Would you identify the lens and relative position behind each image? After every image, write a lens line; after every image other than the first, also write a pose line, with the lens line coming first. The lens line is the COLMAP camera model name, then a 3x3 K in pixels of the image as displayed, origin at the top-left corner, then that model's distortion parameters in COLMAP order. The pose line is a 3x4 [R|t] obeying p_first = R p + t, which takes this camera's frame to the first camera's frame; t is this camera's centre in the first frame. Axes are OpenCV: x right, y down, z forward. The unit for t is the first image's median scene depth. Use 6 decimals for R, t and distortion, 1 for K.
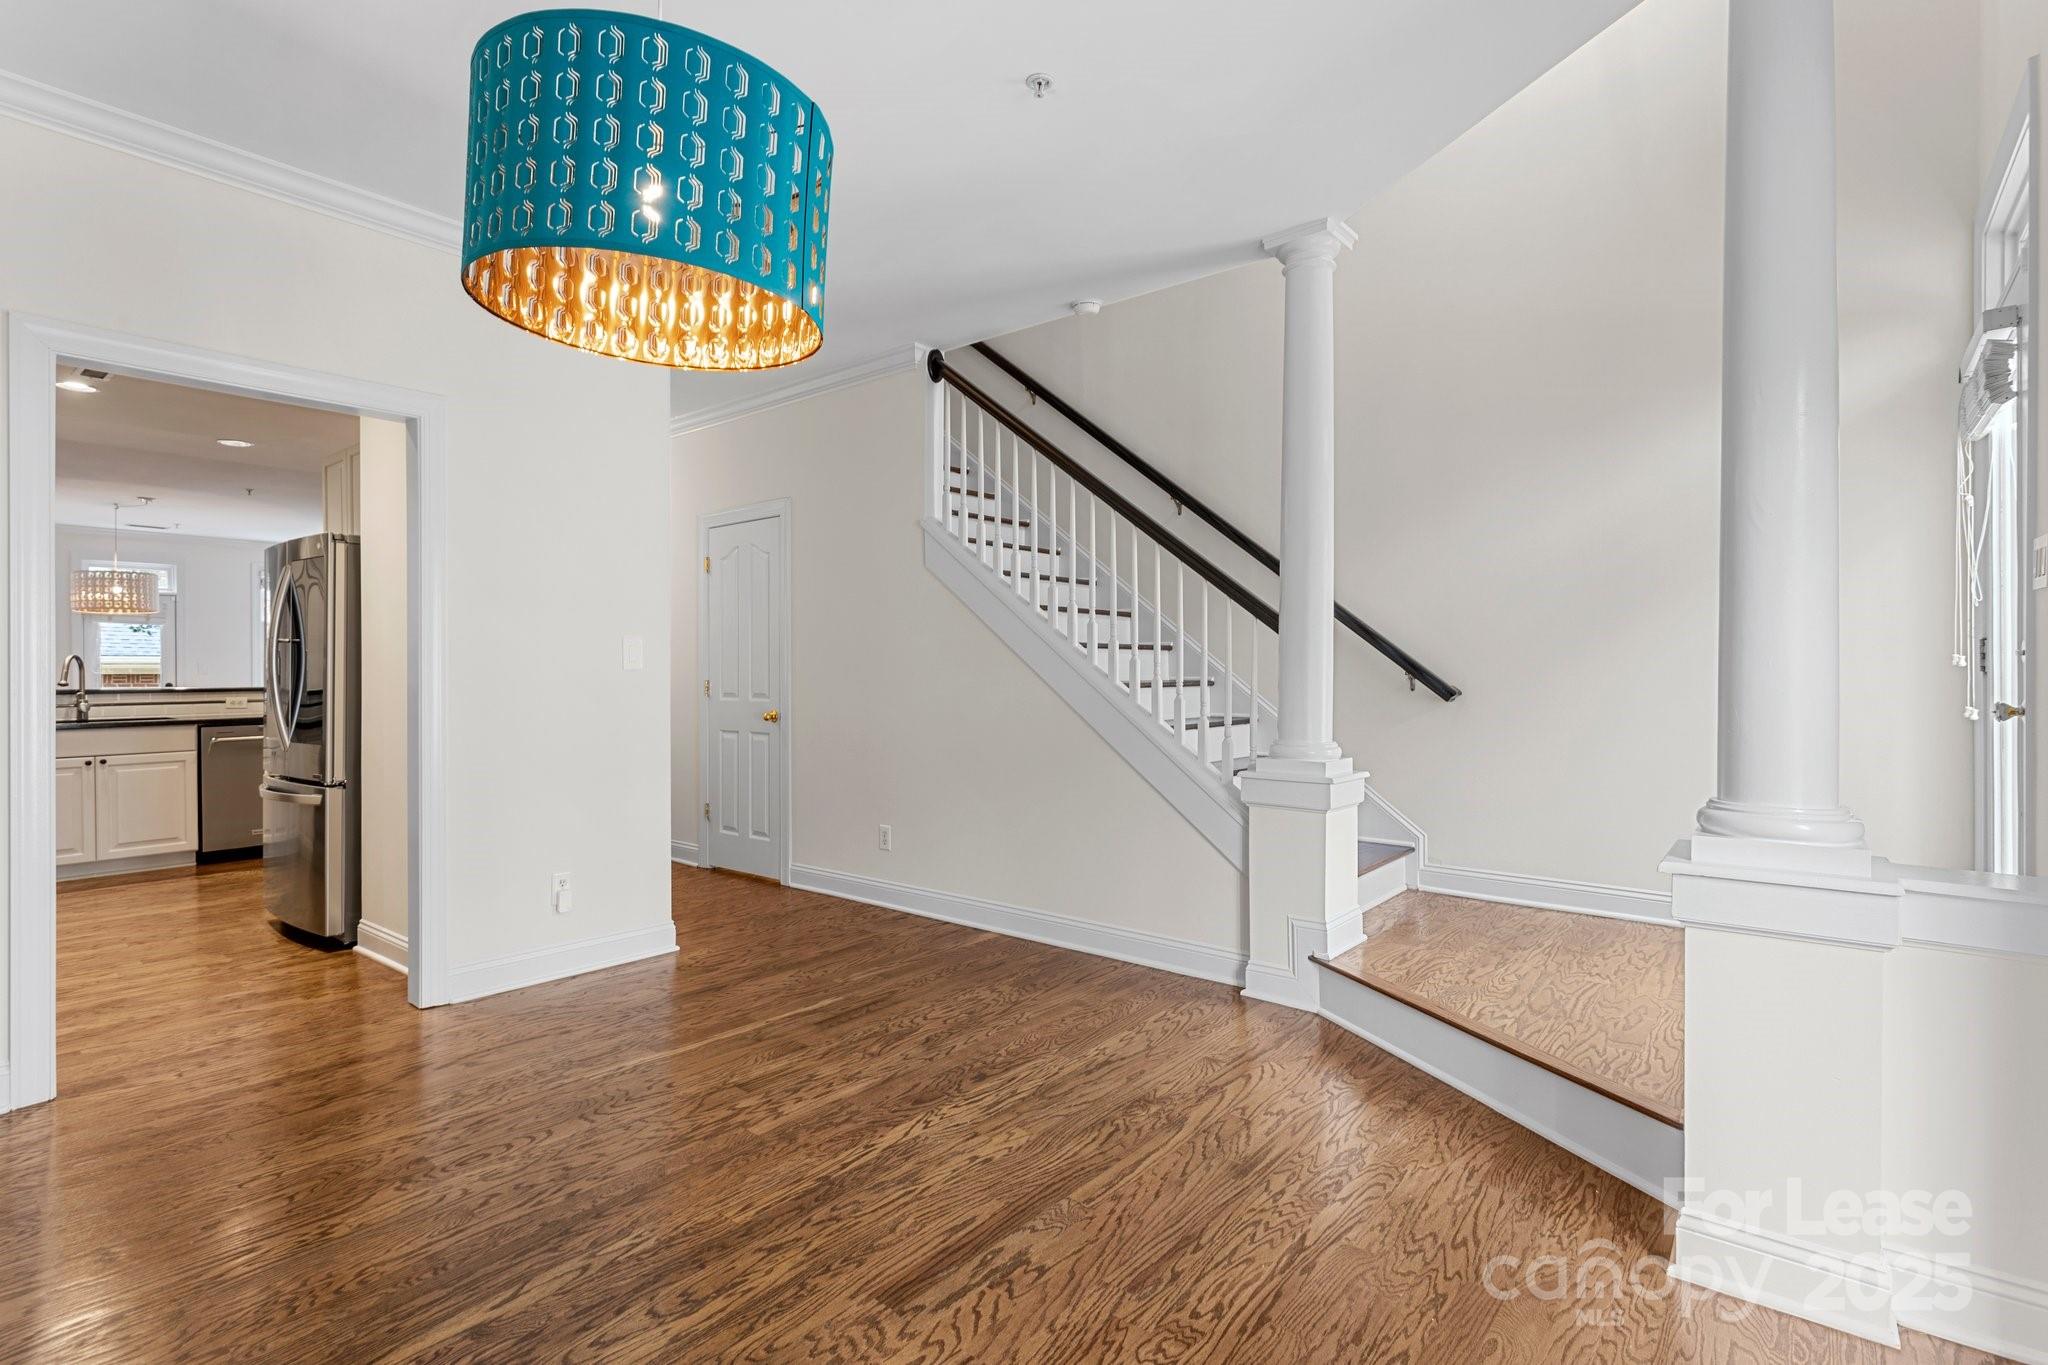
lens RADIAL K [[967.0, 0, 1021.1], [0, 967.0, 680.4], [0, 0, 1]] dist [0.001572, 0.001037]
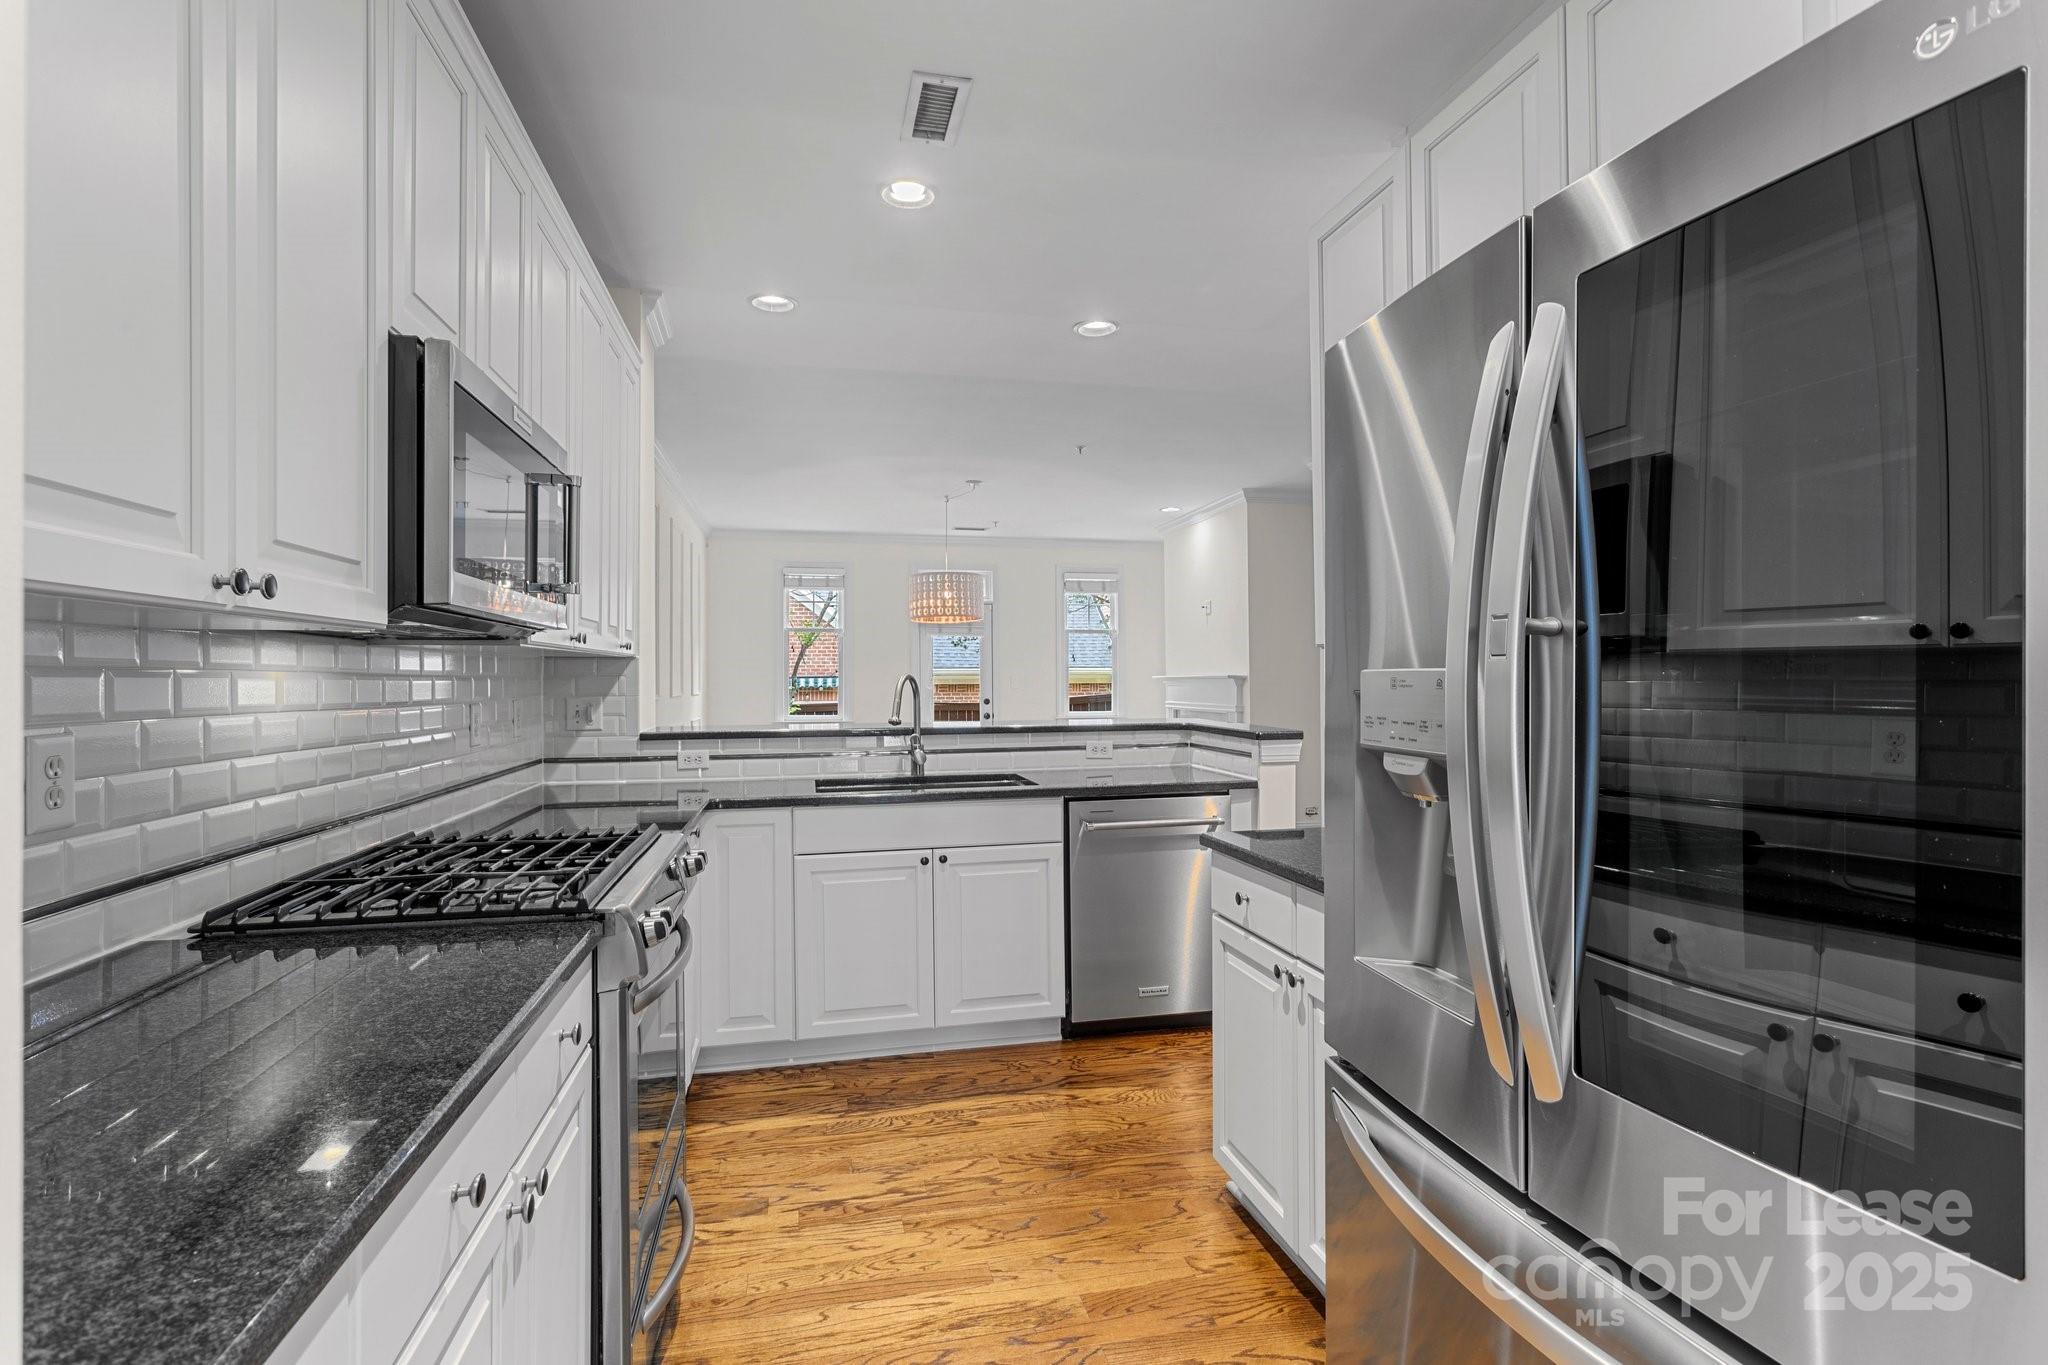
lens RADIAL K [[967.0, 0, 1021.1], [0, 967.0, 680.4], [0, 0, 1]] dist [0.001572, 0.001037]
pose [[0.786839, -0.002560, -0.617153, -0.520794], [0.000319, 0.999993, -0.003741, -0.019763], [0.617158, 0.002747, 0.786834, 0.539942]]
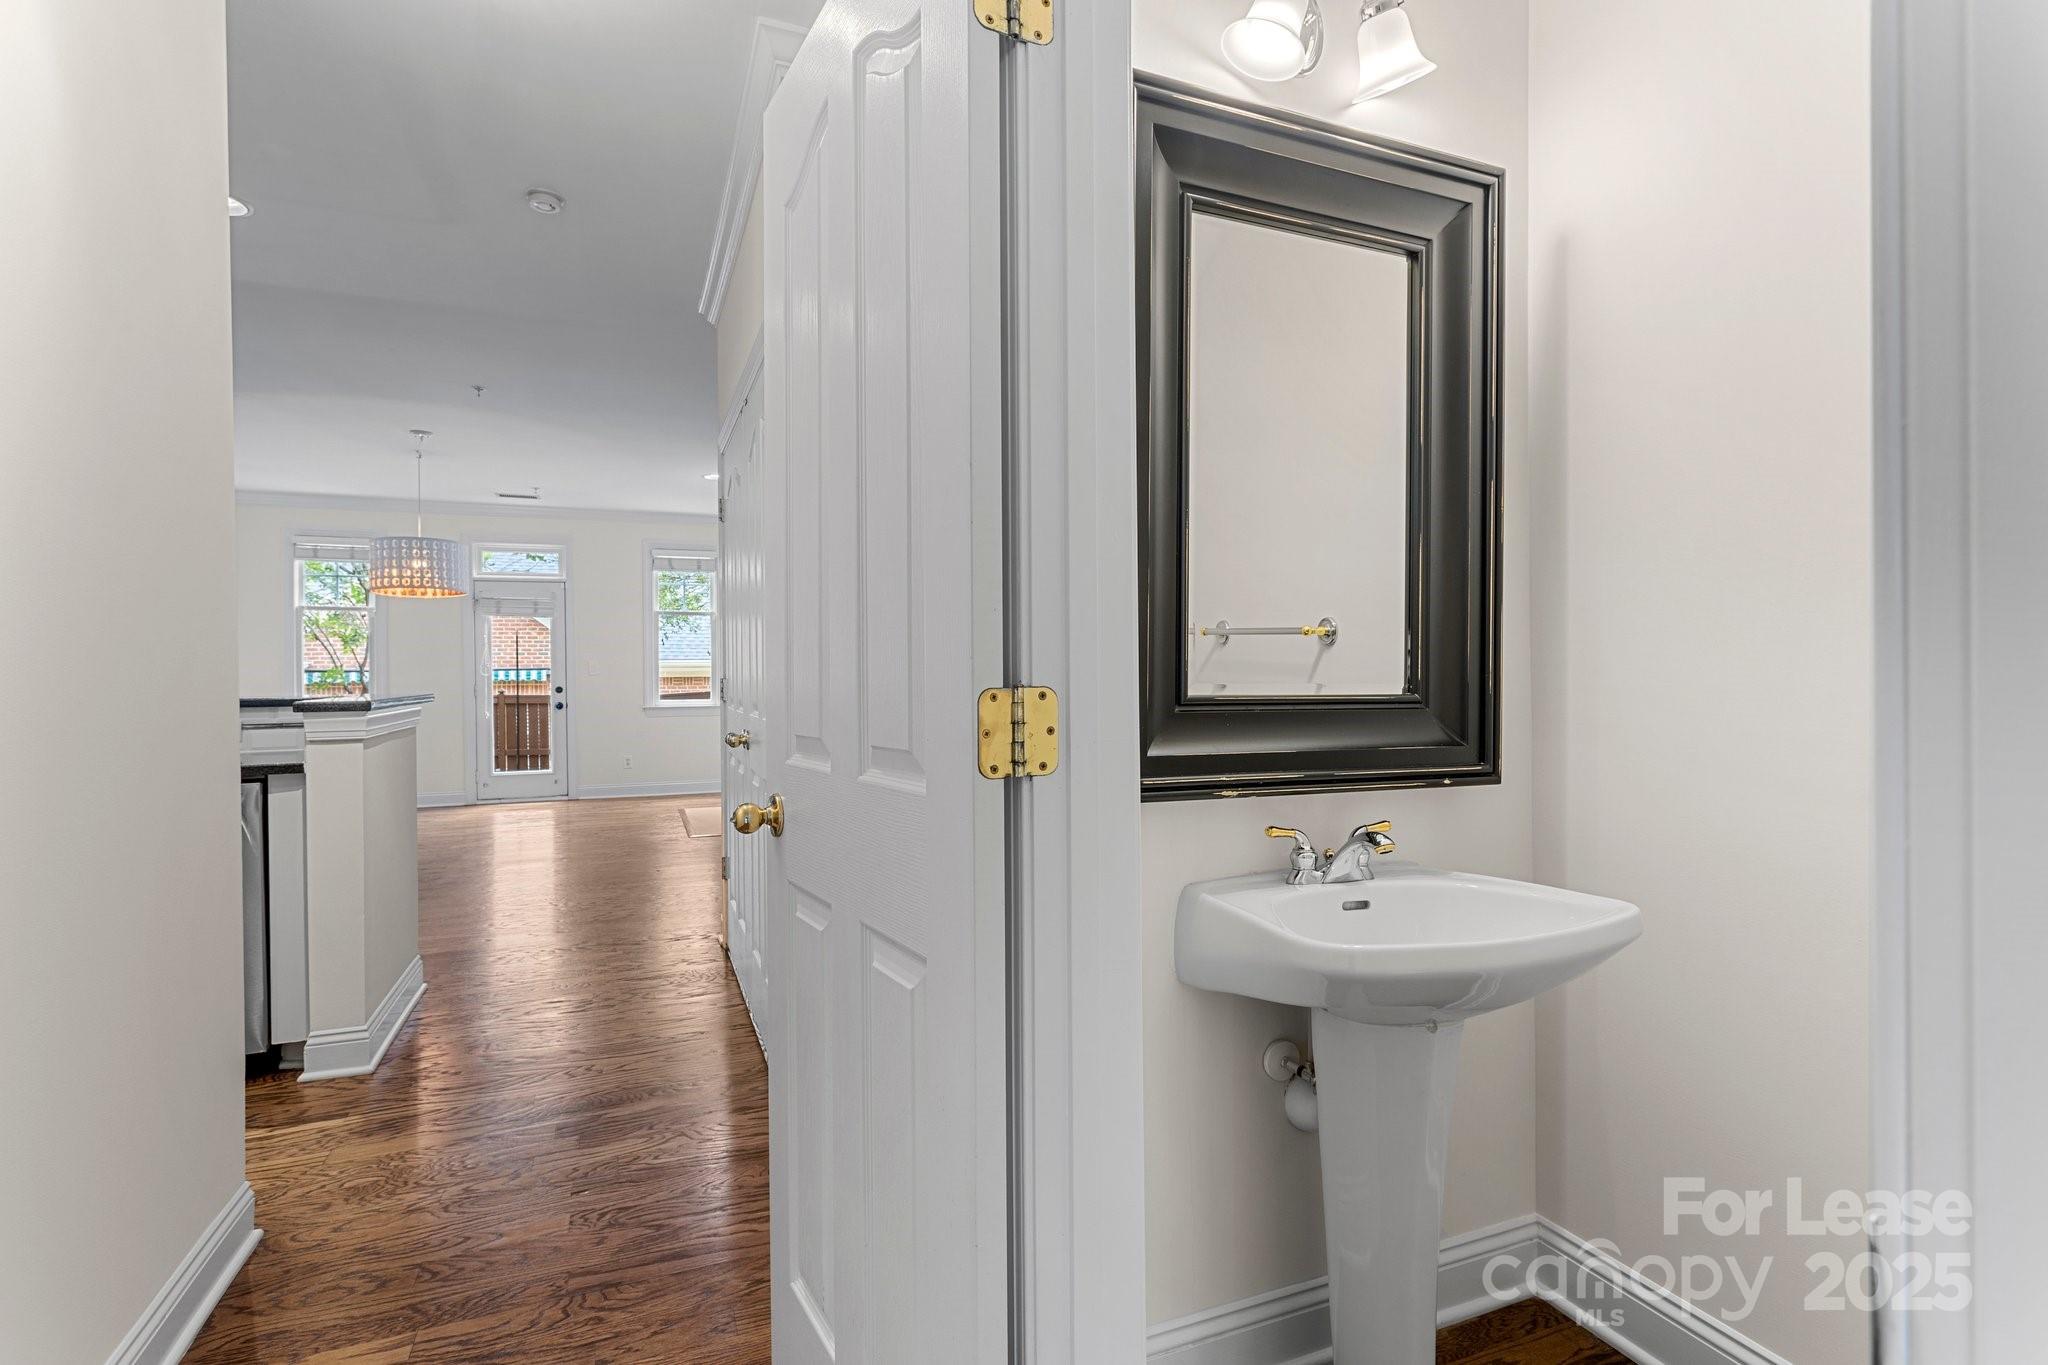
lens RADIAL K [[967.0, 0, 1021.1], [0, 967.0, 680.4], [0, 0, 1]] dist [0.001572, 0.001037]
pose [[0.878903, -0.004149, -0.476983, -0.234656], [0.004277, 0.999991, -0.000819, 0.000678], [0.476982, -0.001320, 0.878912, 0.845663]]
